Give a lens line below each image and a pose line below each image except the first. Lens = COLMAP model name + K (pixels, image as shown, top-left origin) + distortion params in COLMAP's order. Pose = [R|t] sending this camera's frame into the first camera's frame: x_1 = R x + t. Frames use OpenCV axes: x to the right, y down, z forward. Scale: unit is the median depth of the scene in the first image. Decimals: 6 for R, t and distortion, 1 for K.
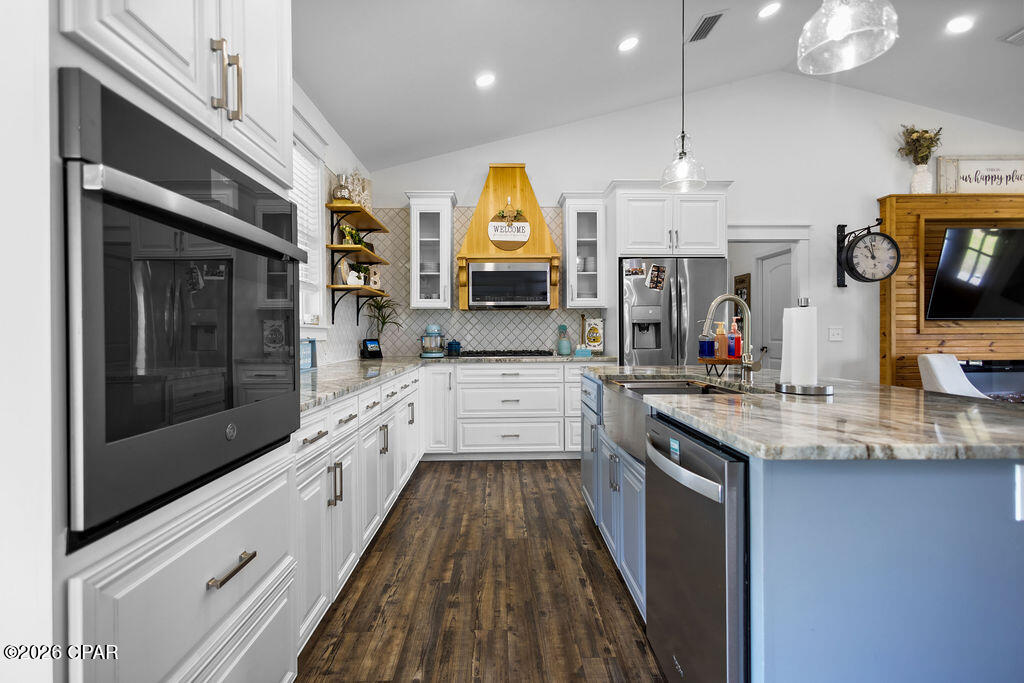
lens RADIAL K [[475.3, 0, 507.7], [0, 475.3, 335.7], [0, 0, 1]] dist [0.012084, -0.004210]
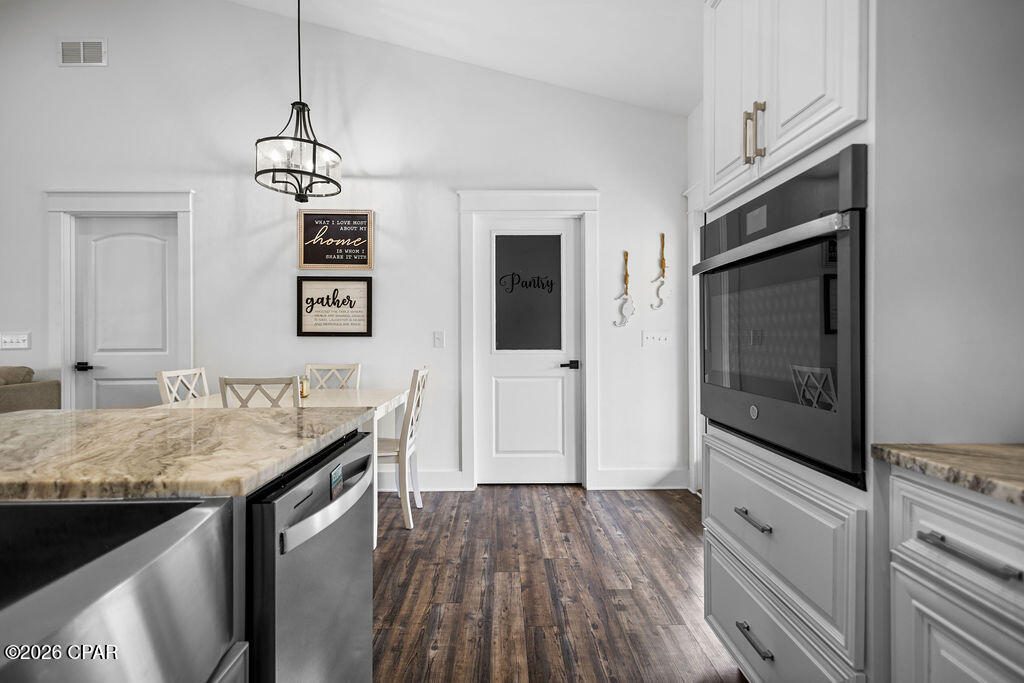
lens RADIAL K [[475.3, 0, 514.1], [0, 475.3, 331.2], [0, 0, 1]] dist [0.012084, -0.004210]
pose [[-0.999836, 0.009525, 0.015389, 0.012147], [0.009438, 0.999939, -0.005734, -0.000049], [-0.015443, -0.005587, -0.999865, 0.546888]]
